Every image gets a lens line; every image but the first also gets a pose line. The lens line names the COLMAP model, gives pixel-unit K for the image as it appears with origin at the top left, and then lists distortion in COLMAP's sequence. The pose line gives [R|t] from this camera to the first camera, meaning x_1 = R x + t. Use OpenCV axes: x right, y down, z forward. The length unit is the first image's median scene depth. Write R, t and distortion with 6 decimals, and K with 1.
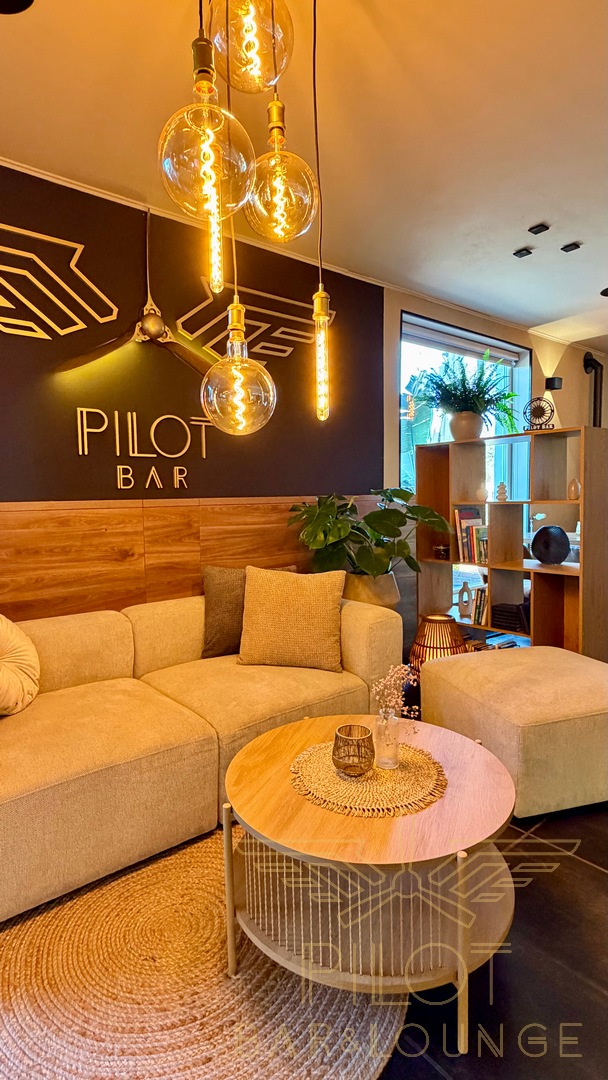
lens RADIAL K [[559.3, 0, 304.0], [0, 559.3, 540.0], [0, 0, 1]] dist [-0.000589, -0.000025]
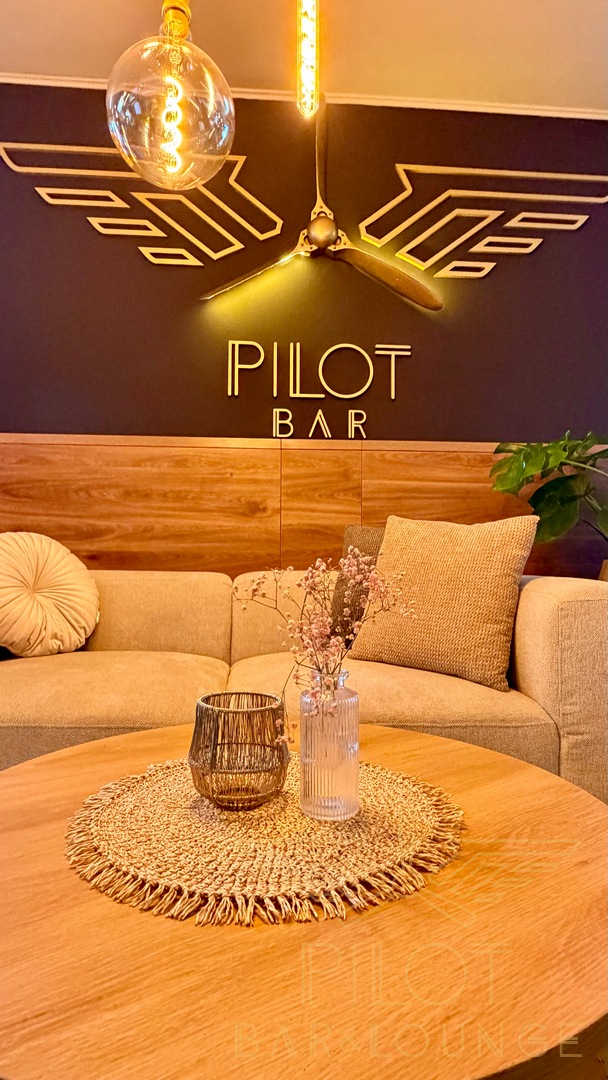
lens RADIAL K [[619.1, 0, 304.0], [0, 619.1, 540.0], [0, 0, 1]] dist [-0.001076, -0.000361]
pose [[0.820648, -0.000097, -0.571433, 0.214265], [-0.067677, 0.992945, -0.097361, 0.140603], [0.567412, 0.118572, 0.814853, 0.328133]]
